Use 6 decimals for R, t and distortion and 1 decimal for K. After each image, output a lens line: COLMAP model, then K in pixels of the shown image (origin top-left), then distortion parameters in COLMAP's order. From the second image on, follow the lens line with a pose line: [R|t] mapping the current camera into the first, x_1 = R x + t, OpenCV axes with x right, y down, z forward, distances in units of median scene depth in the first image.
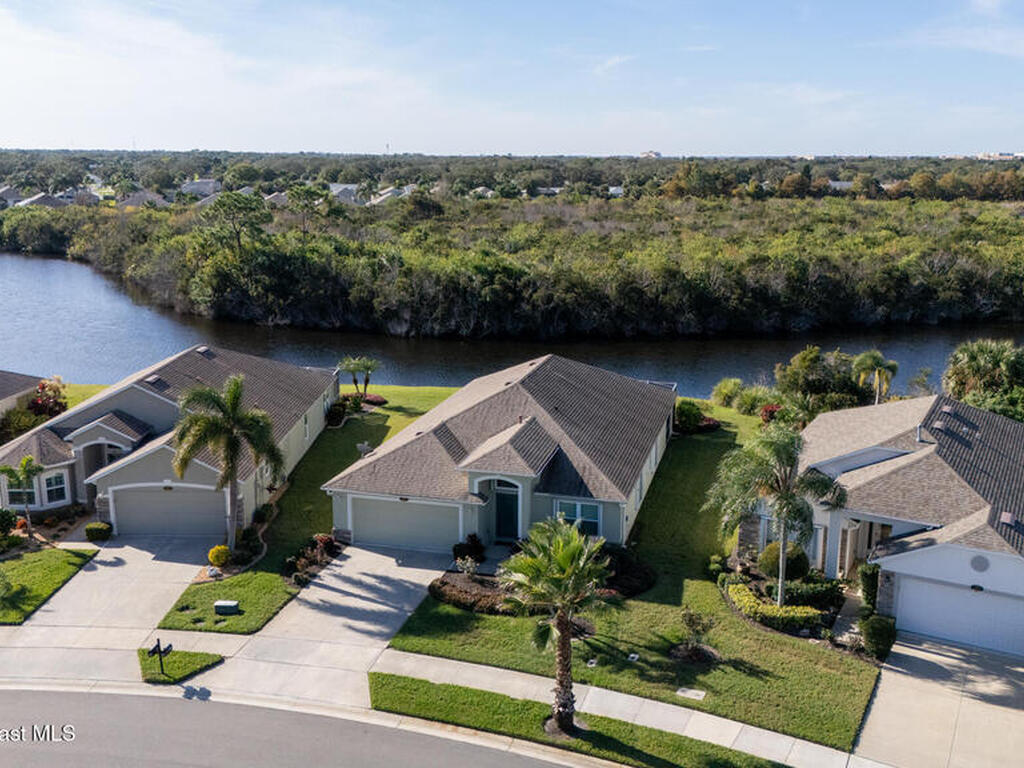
lens RADIAL K [[995.8, 0, 516.4], [0, 995.8, 385.3], [0, 0, 1]] dist [0.095126, -0.129999]
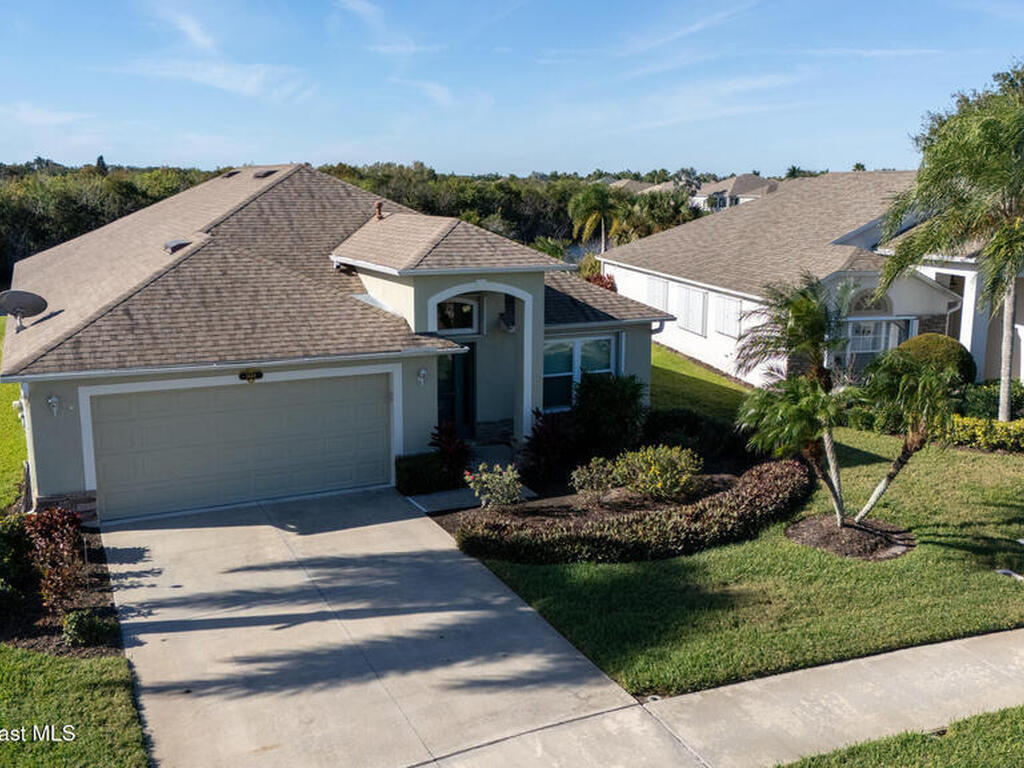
lens RADIAL K [[995.8, 0, 516.4], [0, 995.8, 385.3], [0, 0, 1]] dist [0.095126, -0.129999]
pose [[0.763208, -0.130229, 0.632894, -0.258409], [0.144584, 0.989063, 0.029163, 0.111199], [-0.629769, 0.069249, 0.773689, 0.577537]]
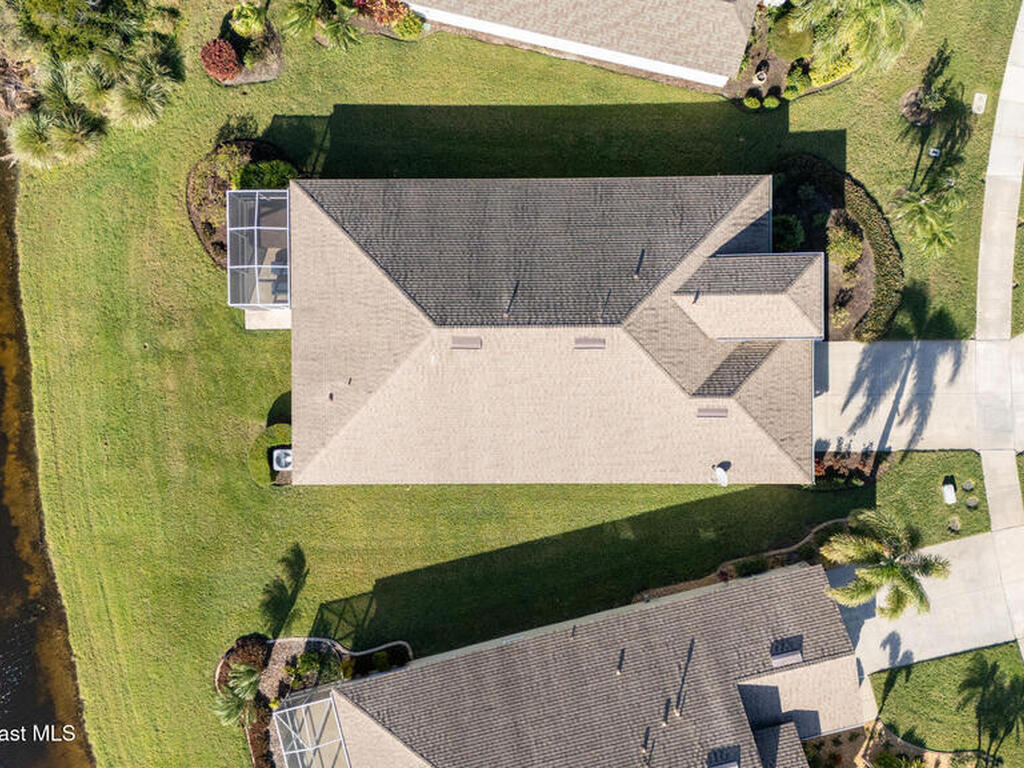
lens RADIAL K [[995.8, 0, 516.4], [0, 995.8, 385.3], [0, 0, 1]] dist [0.095126, -0.129999]
pose [[-0.263170, -0.964749, -0.000580, -0.023373], [0.238227, -0.065568, 0.968994, -0.846583], [-0.934874, 0.254872, 0.247085, 0.928291]]
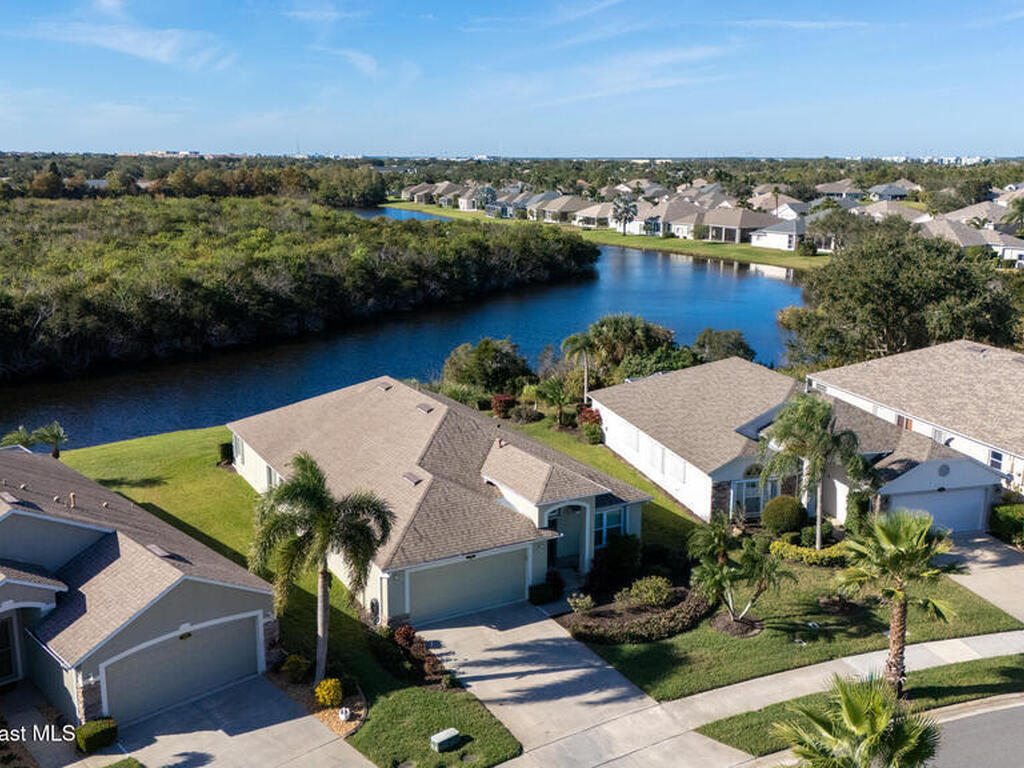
lens RADIAL K [[995.8, 0, 516.4], [0, 995.8, 385.3], [0, 0, 1]] dist [0.095126, -0.129999]
pose [[0.717691, -0.155885, 0.678690, -0.592734], [0.154011, 0.986019, 0.063614, -0.073878], [-0.679118, 0.058871, 0.731665, 0.303763]]
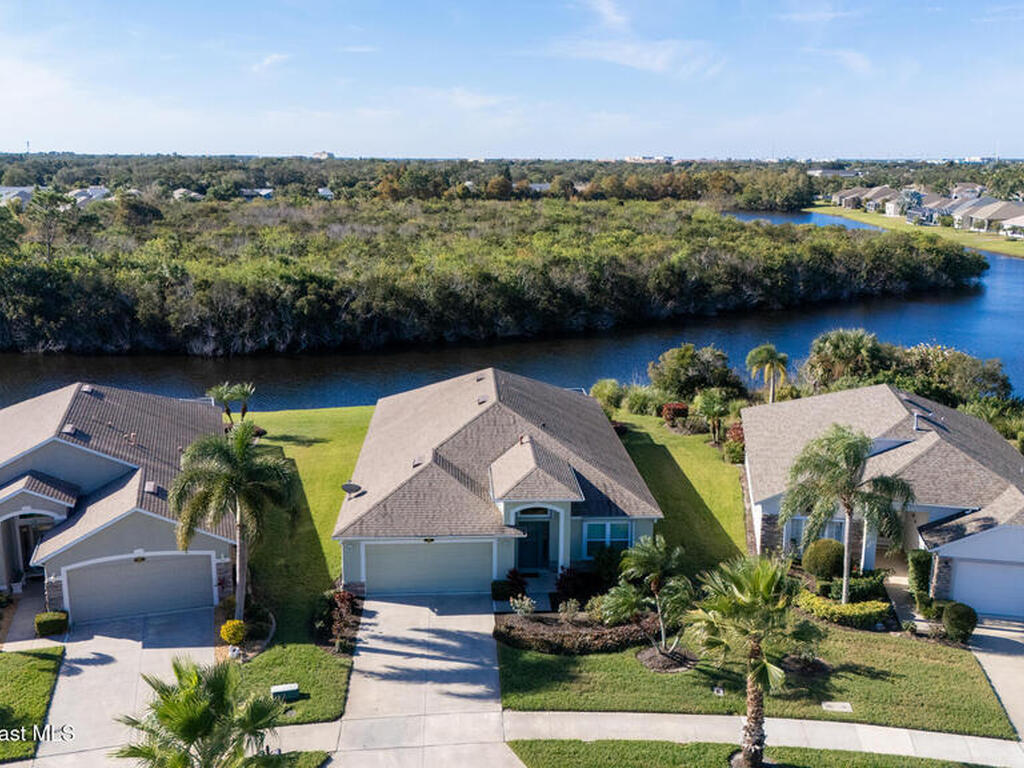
lens RADIAL K [[995.8, 0, 516.4], [0, 995.8, 385.3], [0, 0, 1]] dist [0.095126, -0.129999]
pose [[0.950215, -0.068750, 0.303915, -0.276702], [0.069080, 0.997564, 0.009680, -0.026365], [-0.303840, 0.011796, 0.952650, 0.104085]]
